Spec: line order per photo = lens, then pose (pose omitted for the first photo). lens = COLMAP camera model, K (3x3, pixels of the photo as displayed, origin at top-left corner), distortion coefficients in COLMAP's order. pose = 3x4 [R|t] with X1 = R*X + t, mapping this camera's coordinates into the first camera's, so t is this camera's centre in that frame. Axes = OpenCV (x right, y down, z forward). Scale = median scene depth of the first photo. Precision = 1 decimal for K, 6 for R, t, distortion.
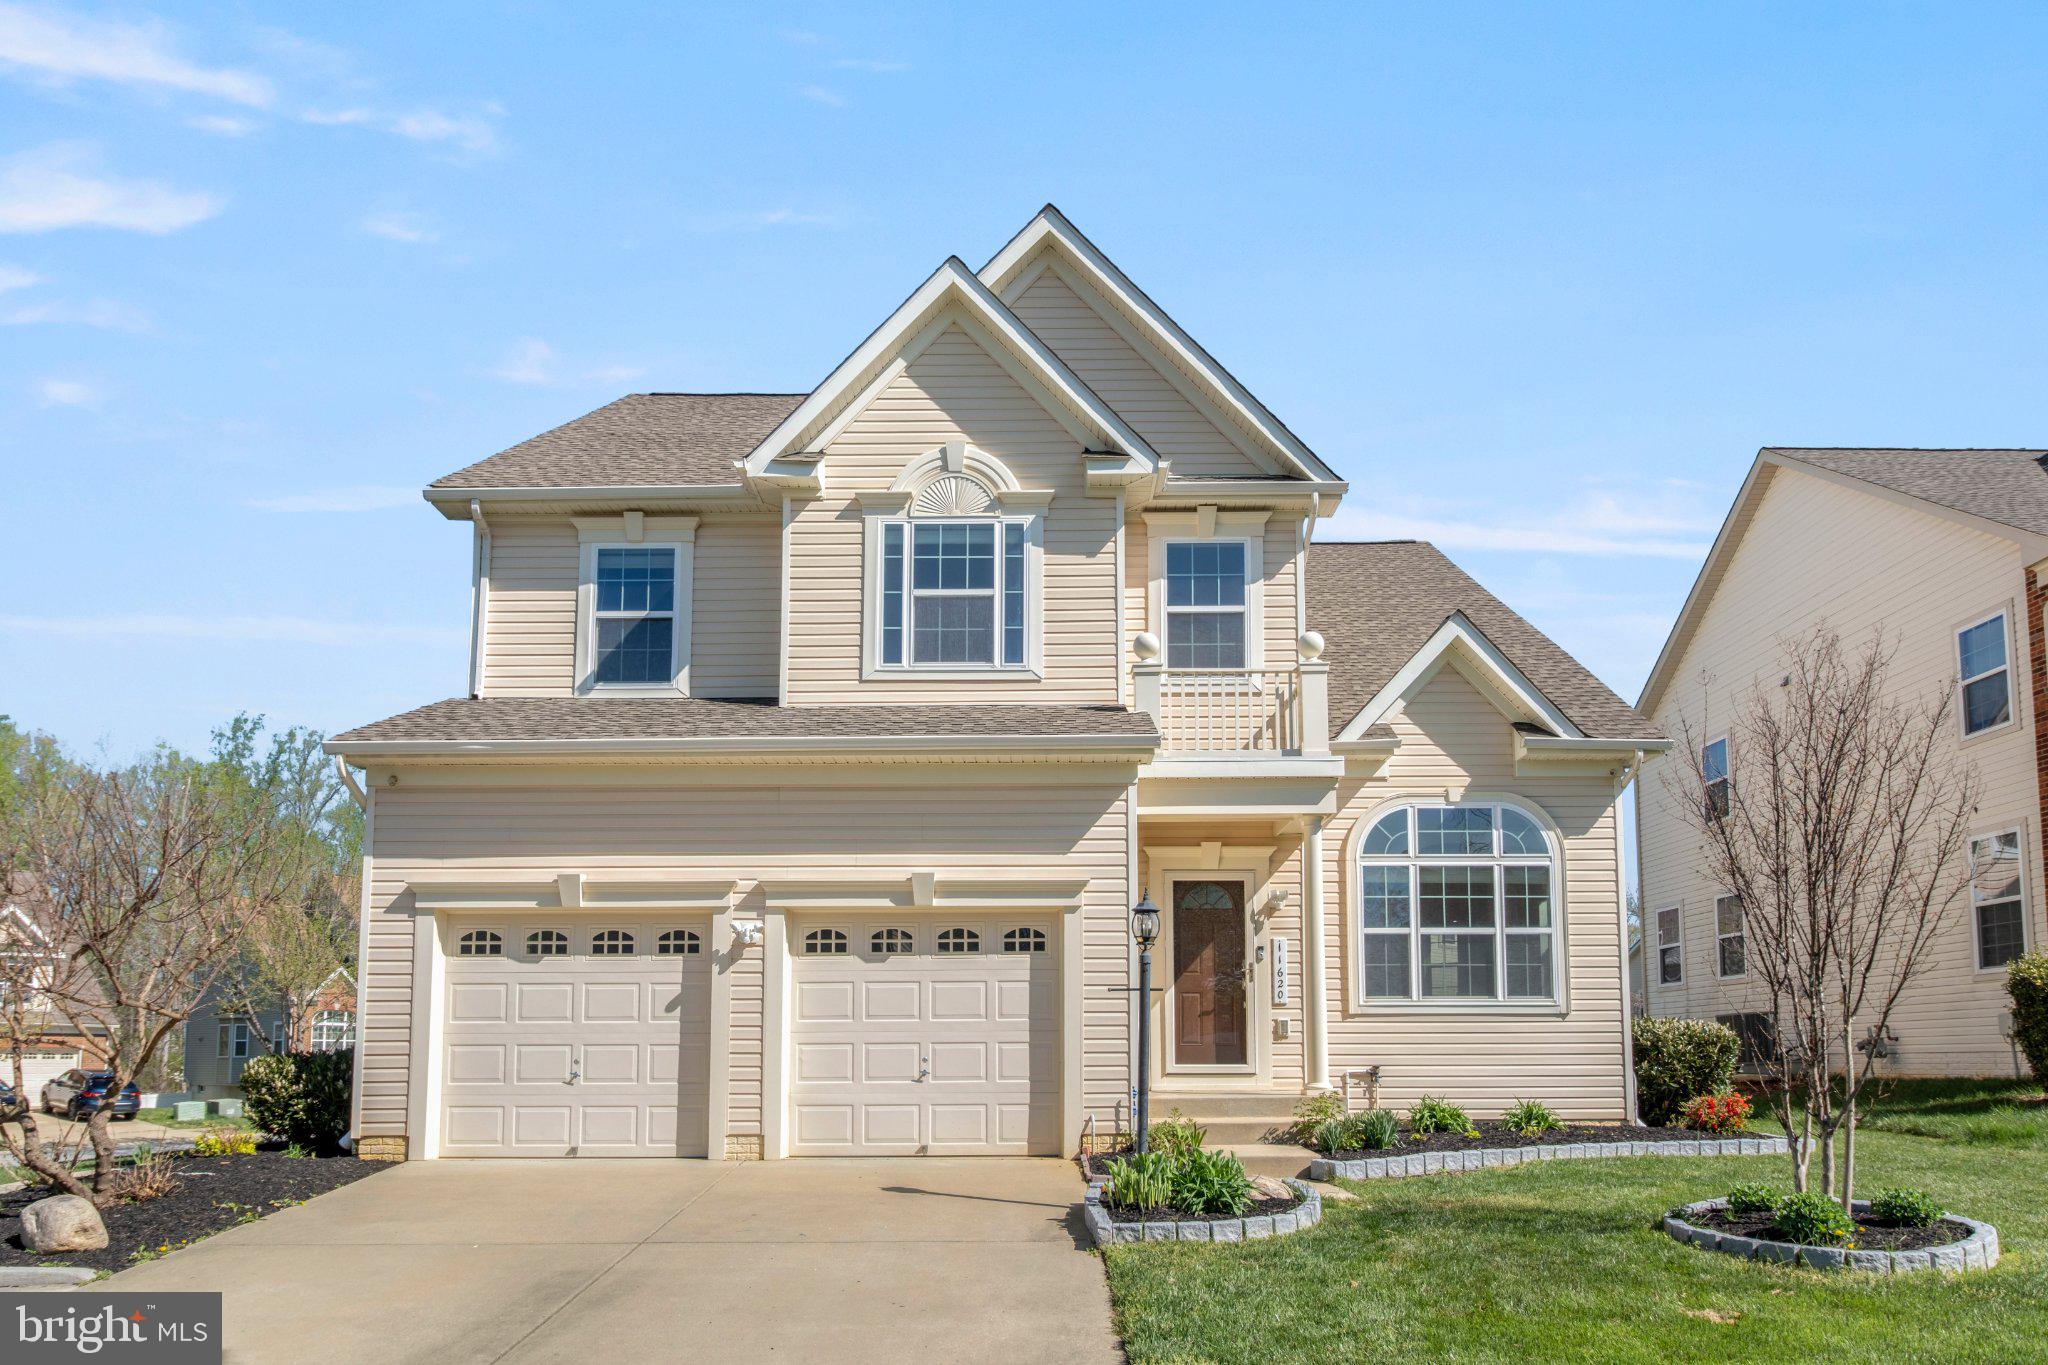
lens RADIAL K [[1349.3, 0, 967.7], [0, 1349.3, 953.1], [0, 0, 1]] dist [0.002397, 0.000385]
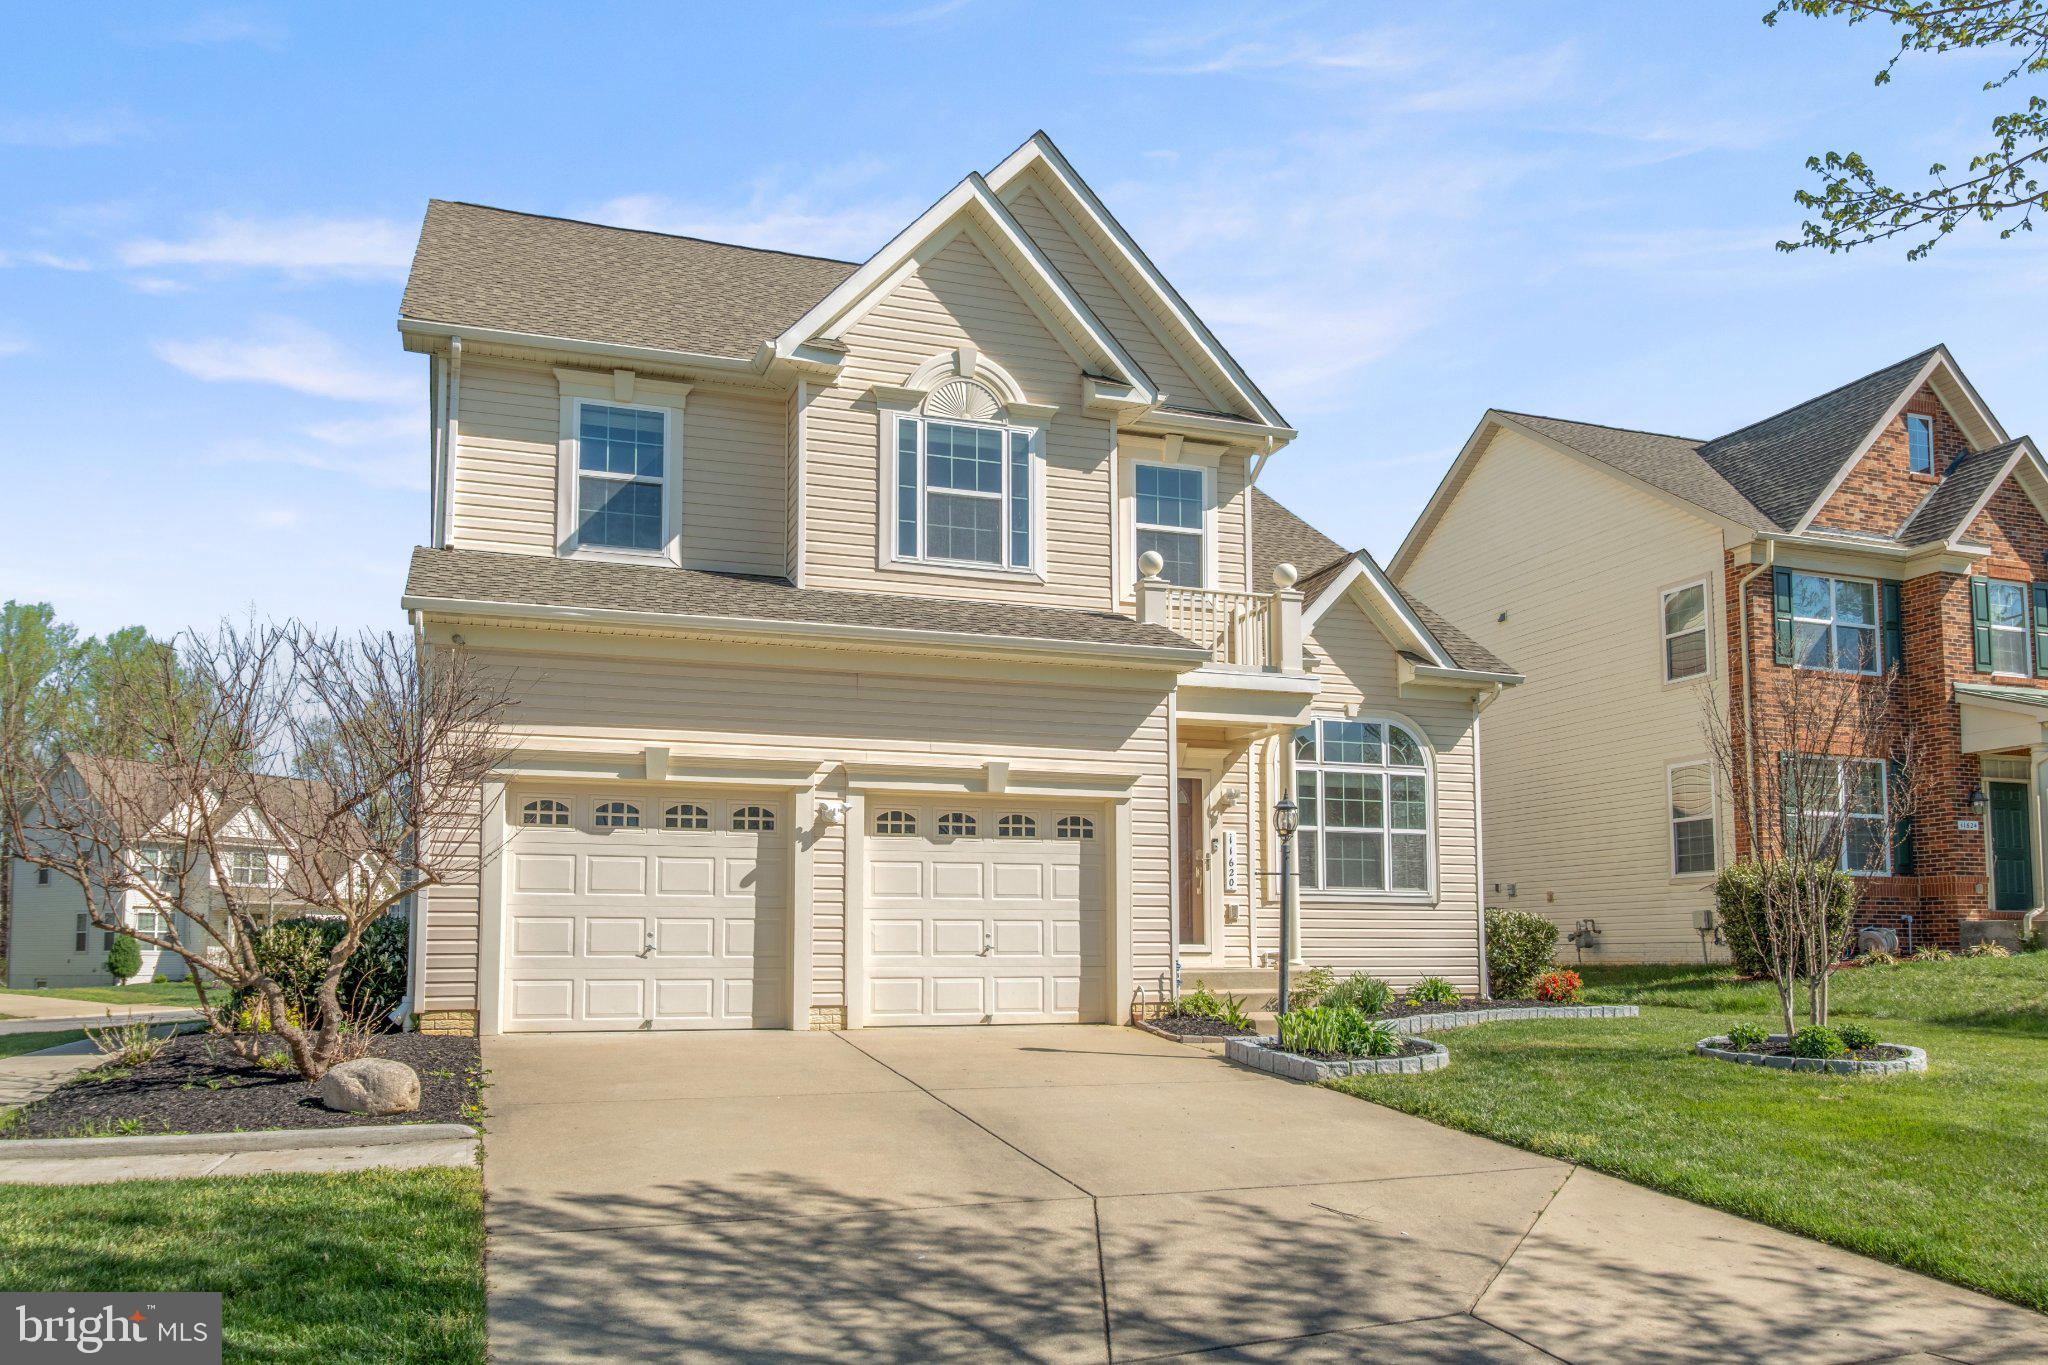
lens RADIAL K [[1506.0, 0, 1029.9], [0, 1506.0, 849.8], [0, 0, 1]] dist [0.005729, 0.001102]
pose [[0.945560, 0.026355, 0.324380, -0.332666], [-0.028268, 0.999600, 0.001186, 0.007006], [-0.324219, -0.010291, 0.945926, -0.125263]]
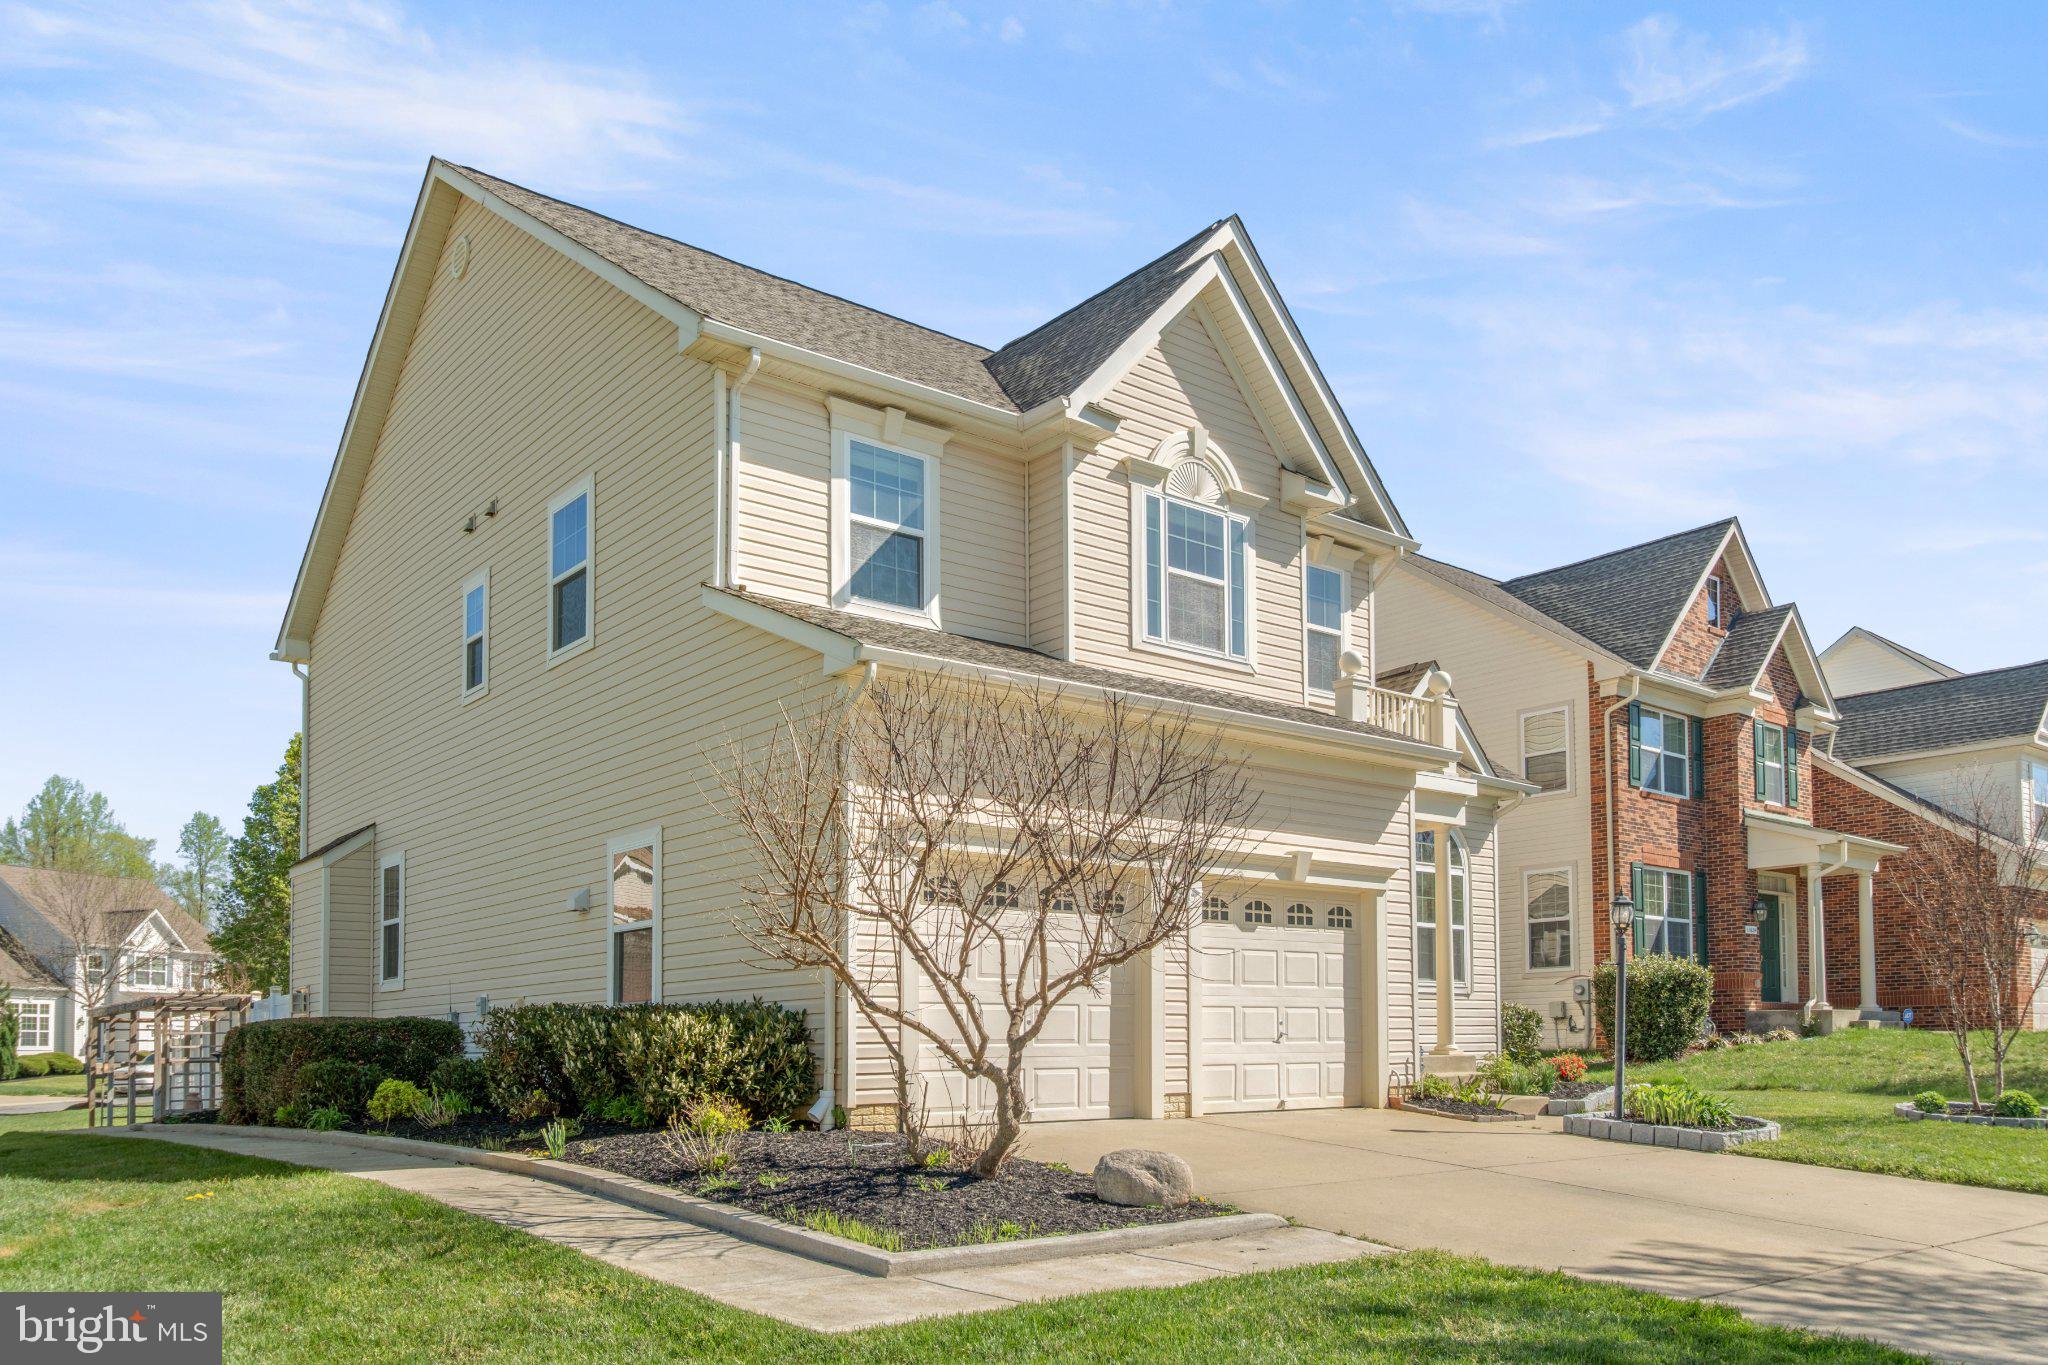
lens RADIAL K [[1547.5, 0, 1022.7], [0, 1547.5, 1000.2], [0, 0, 1]] dist [0.007468, 0.001737]
pose [[0.779583, 0.015825, 0.626099, -0.850757], [-0.041106, 0.998818, 0.025937, 0.032460], [-0.624949, -0.045956, 0.779312, 0.139885]]
